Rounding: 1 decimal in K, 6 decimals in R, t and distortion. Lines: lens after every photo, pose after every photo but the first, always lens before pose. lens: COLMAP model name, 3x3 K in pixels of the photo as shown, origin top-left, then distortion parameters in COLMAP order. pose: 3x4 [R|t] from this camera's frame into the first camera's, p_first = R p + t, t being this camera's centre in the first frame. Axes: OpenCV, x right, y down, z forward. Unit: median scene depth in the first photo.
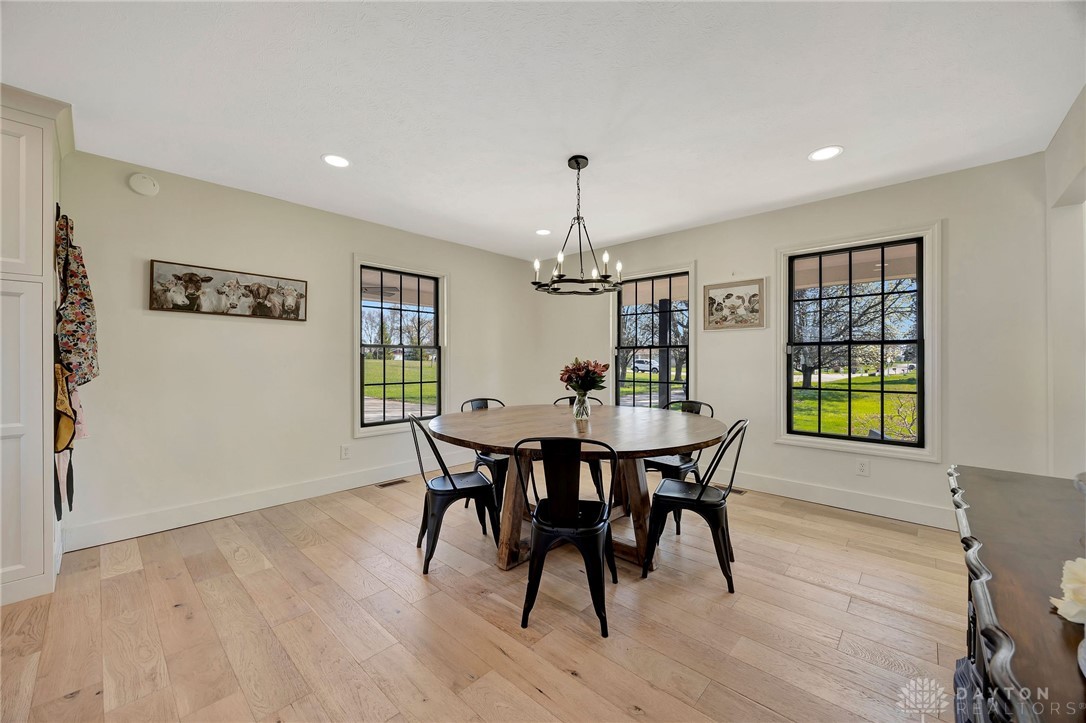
lens RADIAL K [[413.9, 0, 549.0], [0, 413.9, 362.1], [0, 0, 1]] dist [-0.003347, 0.000396]
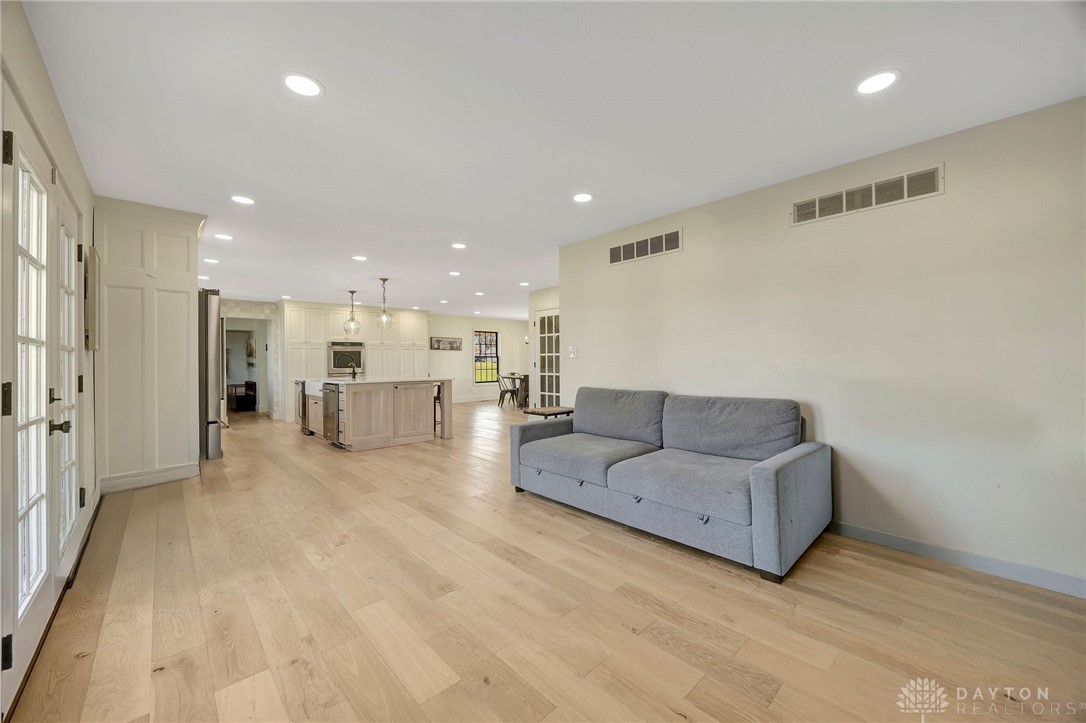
lens RADIAL K [[413.9, 0, 548.2], [0, 413.9, 361.3], [0, 0, 1]] dist [-0.003347, 0.000396]
pose [[0.997393, -0.006989, -0.071824, 0.404649], [0.006977, 0.999976, -0.000429, -0.001885], [0.071825, -0.000073, 0.997417, -2.582478]]
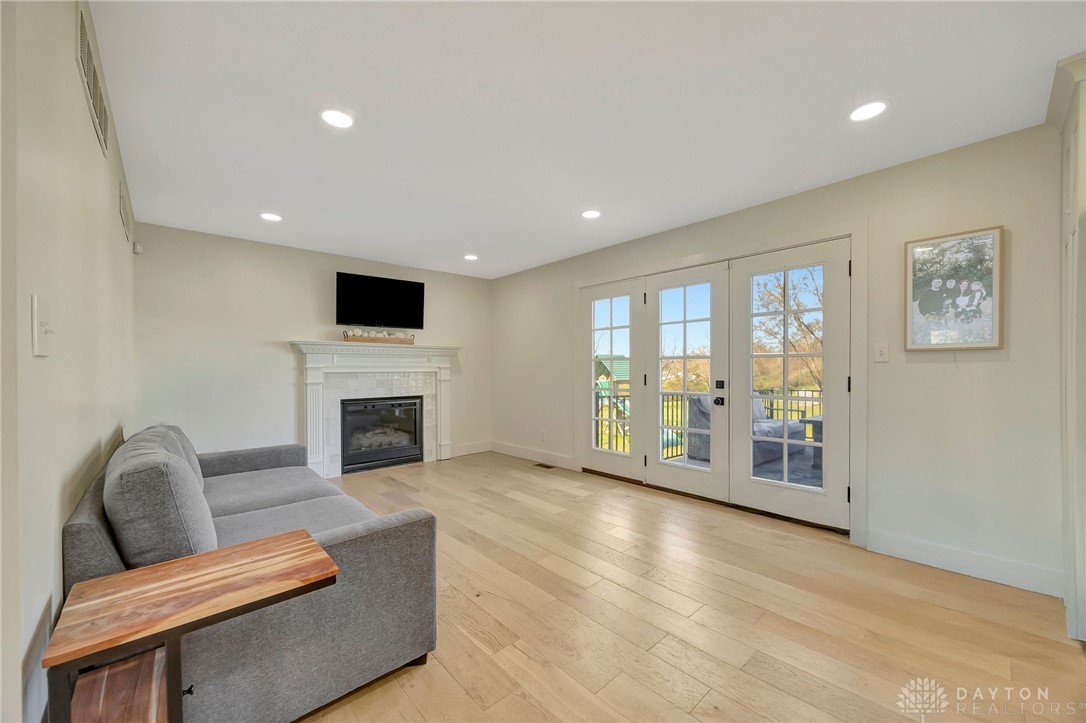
lens RADIAL K [[413.9, 0, 551.0], [0, 413.9, 370.8], [0, 0, 1]] dist [-0.003347, 0.000396]
pose [[-0.996859, 0.007698, 0.078826, 0.019219], [0.008228, 0.999946, 0.006394, -0.004719], [-0.078772, 0.007022, -0.996868, -0.891500]]
